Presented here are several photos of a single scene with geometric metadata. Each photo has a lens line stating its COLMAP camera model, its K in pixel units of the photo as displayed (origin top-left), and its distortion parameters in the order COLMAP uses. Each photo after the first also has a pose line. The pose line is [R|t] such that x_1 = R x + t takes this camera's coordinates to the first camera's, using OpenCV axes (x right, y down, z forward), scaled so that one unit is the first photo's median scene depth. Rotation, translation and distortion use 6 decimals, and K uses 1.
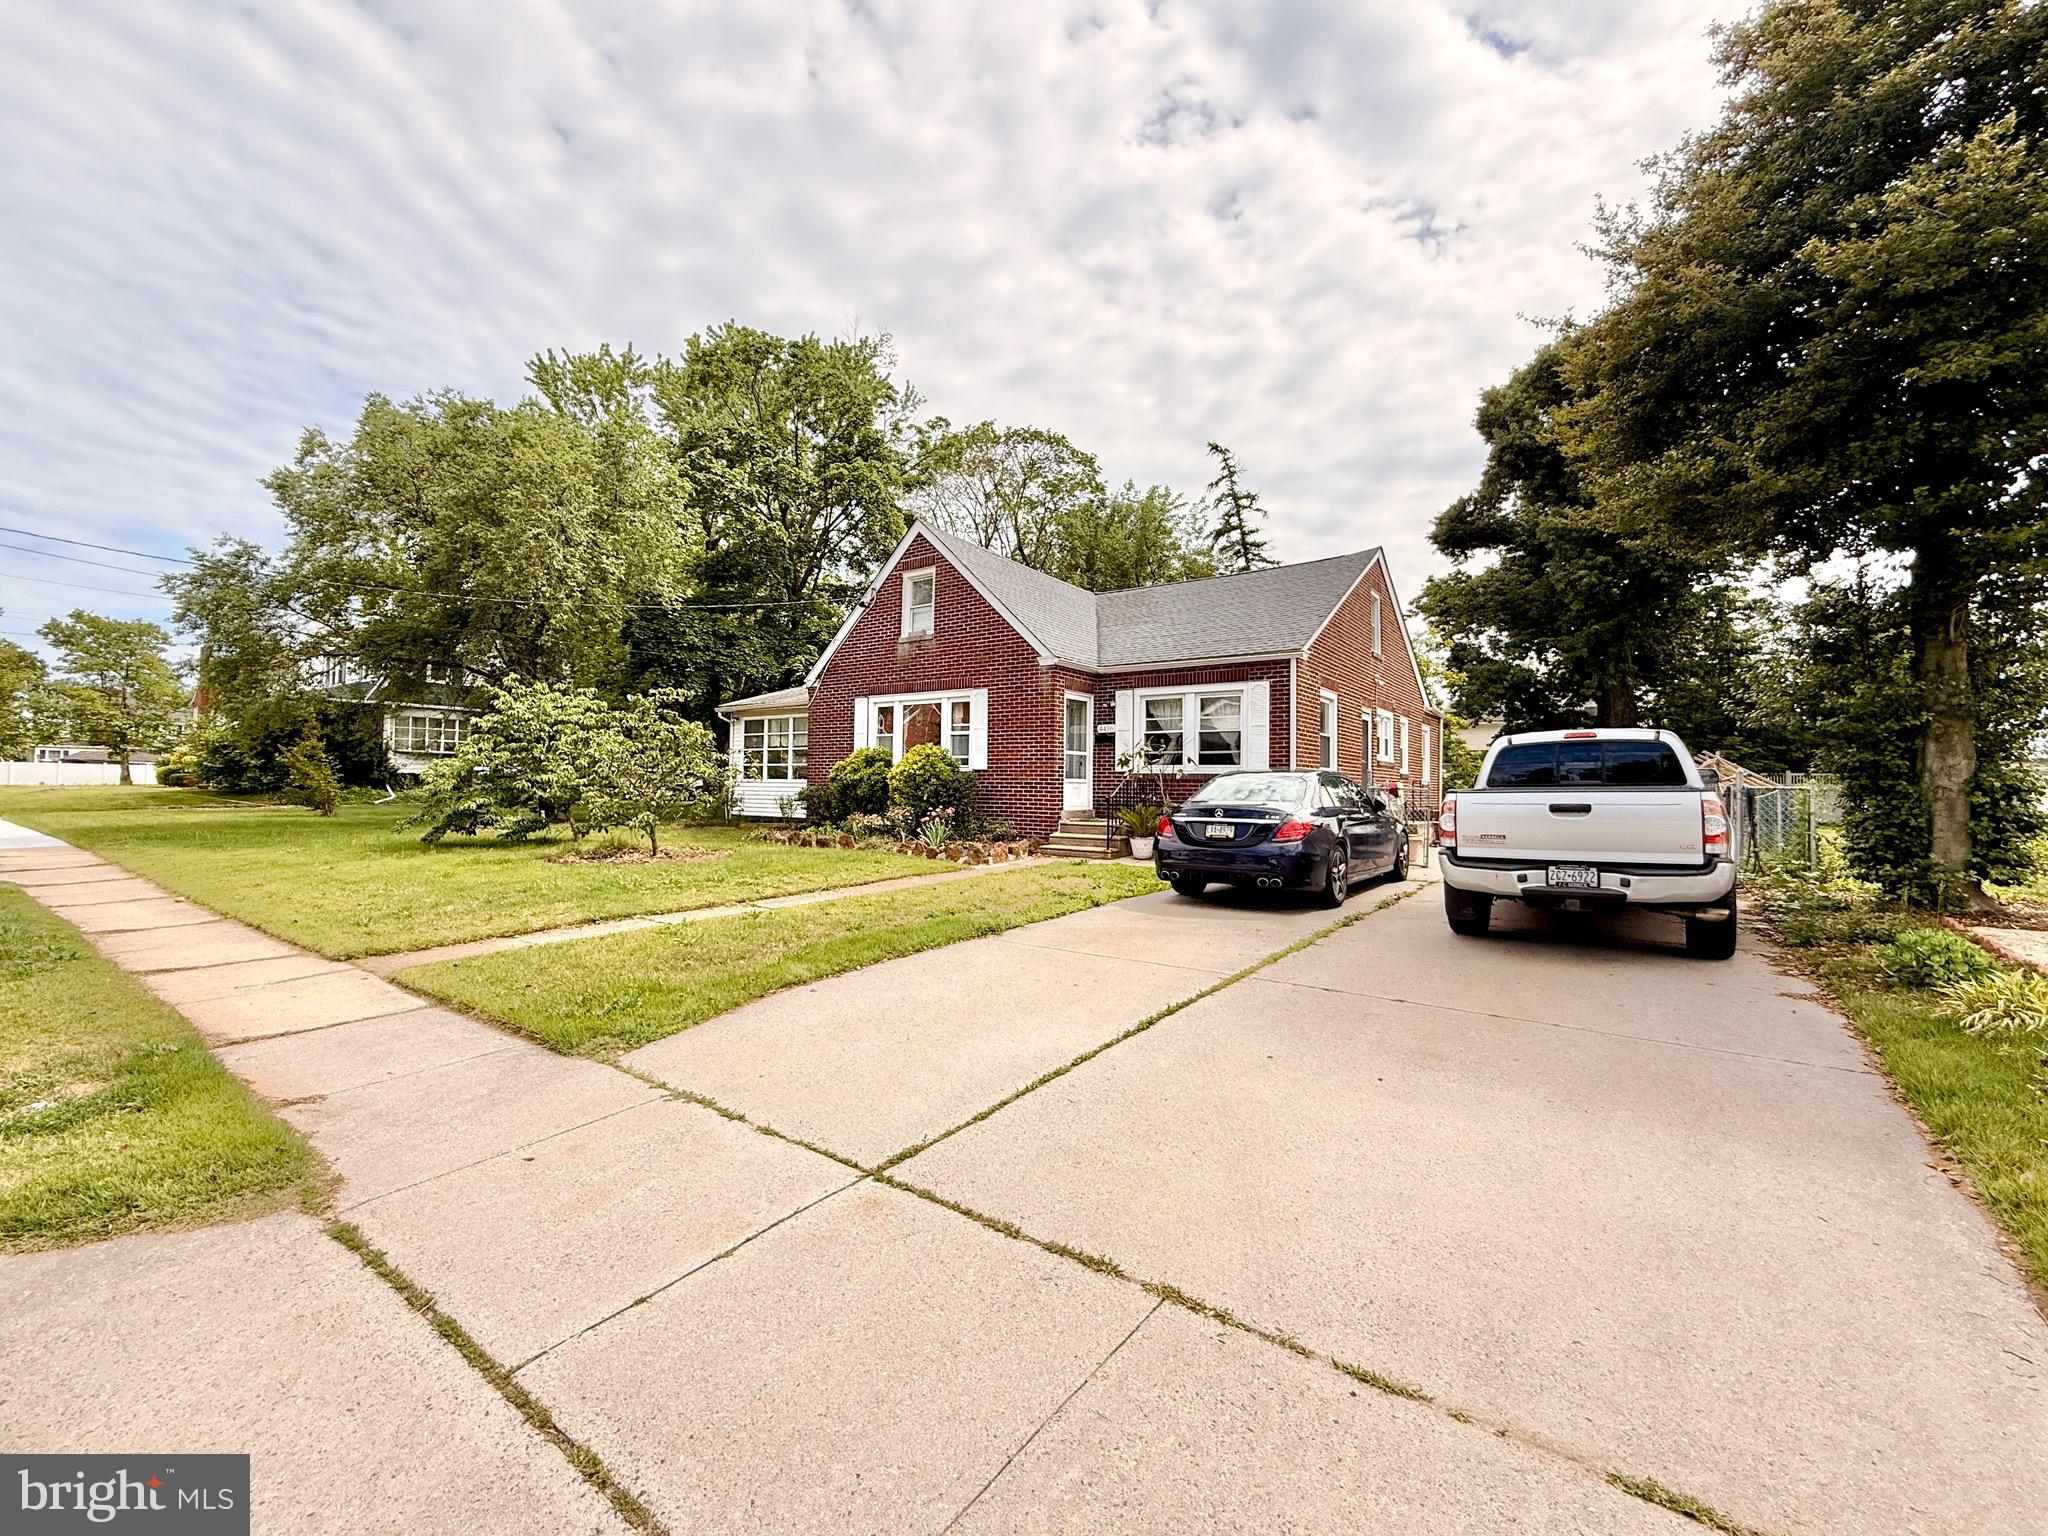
lens RADIAL K [[828.3, 0, 1024.0], [0, 828.3, 768.0], [0, 0, 1]] dist [-0.000813, -0.000055]
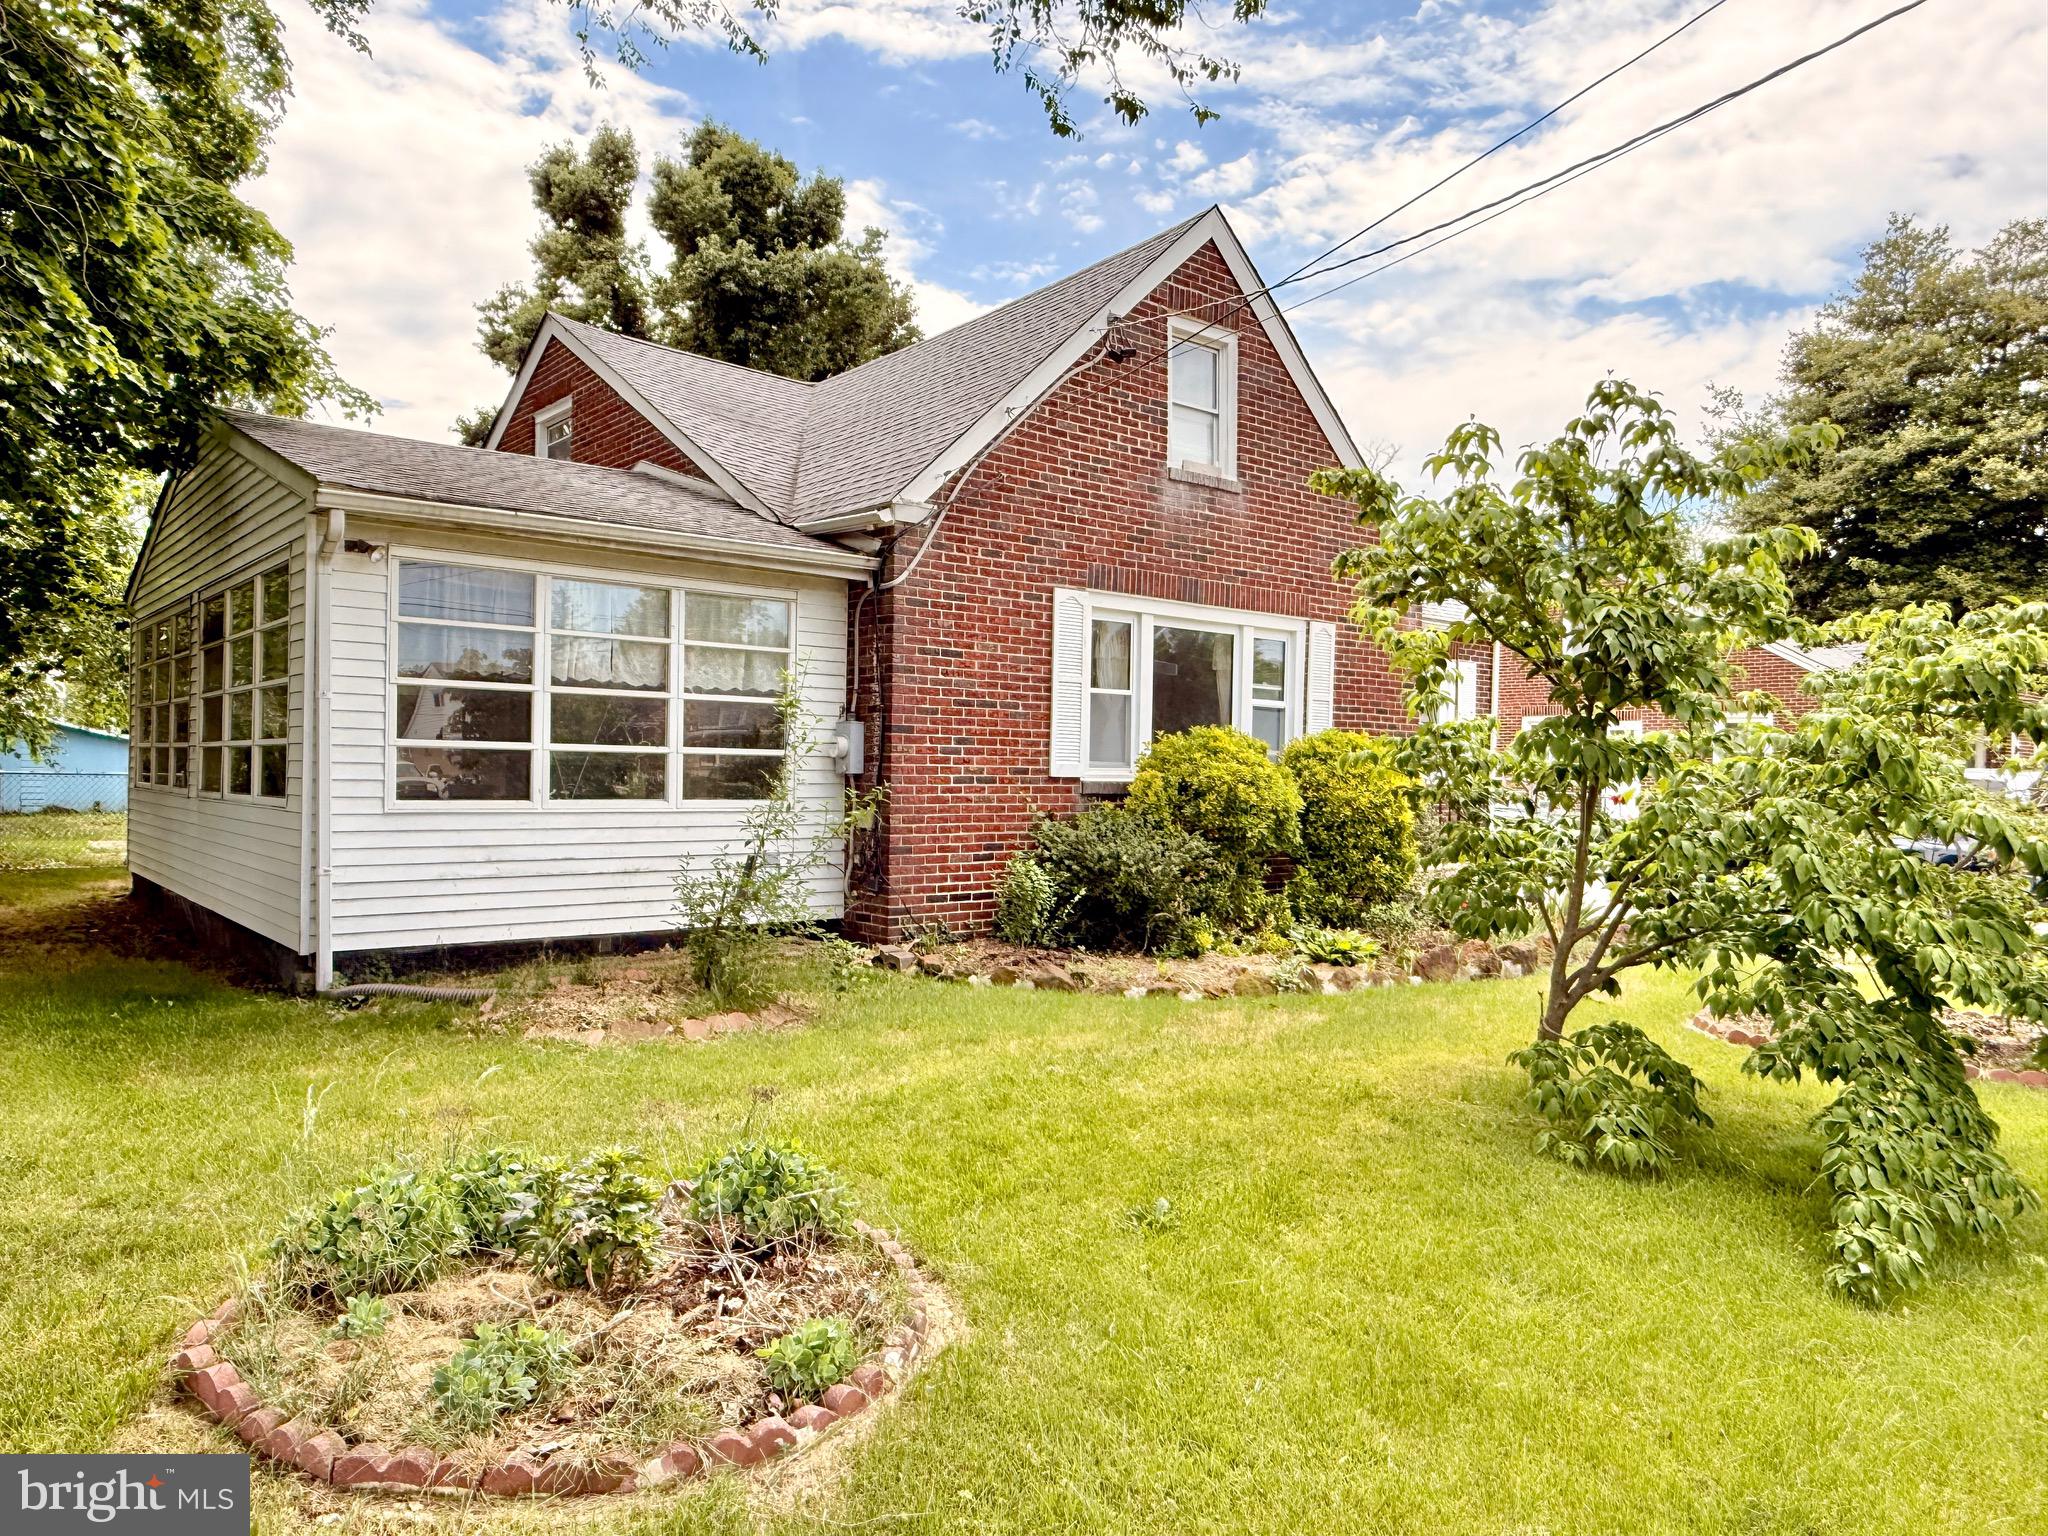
lens RADIAL K [[1387.0, 0, 1024.0], [0, 1387.0, 768.0], [0, 0, 1]] dist [0.001577, 0.000232]
pose [[0.258600, -0.001710, 0.965983, -0.853971], [-0.034049, 0.999361, 0.010884, -0.008544], [-0.965384, -0.035705, 0.258377, 0.884036]]
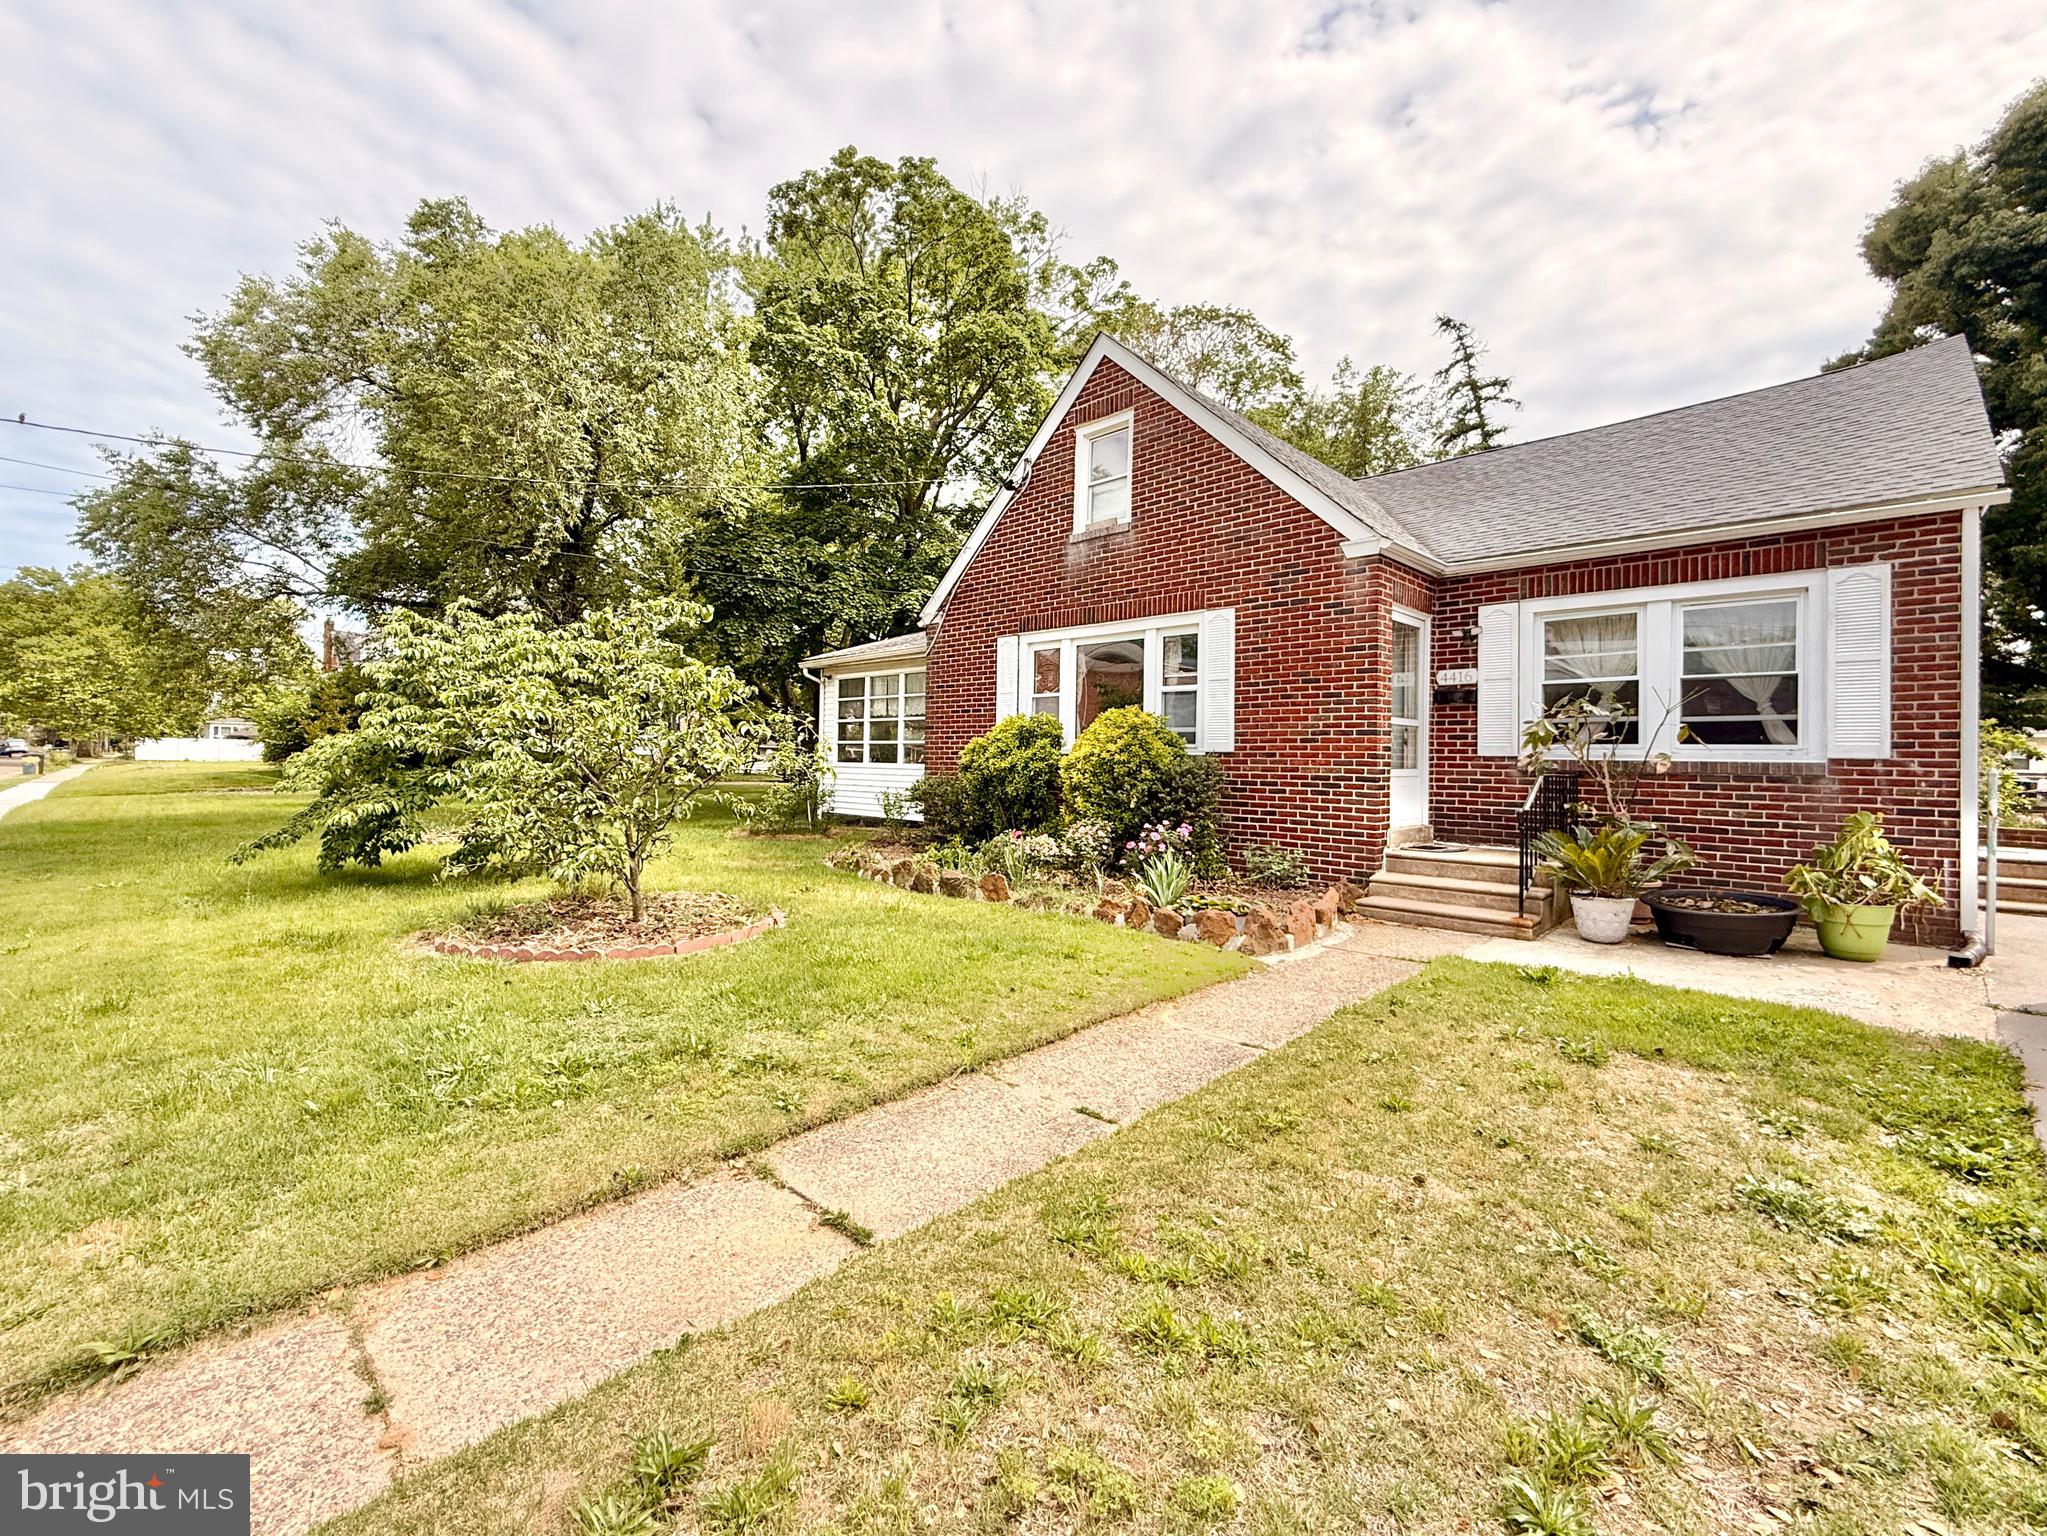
lens RADIAL K [[881.6, 0, 1003.8], [0, 881.6, 750.1], [0, 0, 1]] dist [-0.000383, -0.000154]
pose [[0.985843, 0.000724, -0.167668, -0.090196], [0.000676, 0.999965, 0.008295, -0.004087], [0.167668, -0.008291, 0.985809, 0.350596]]
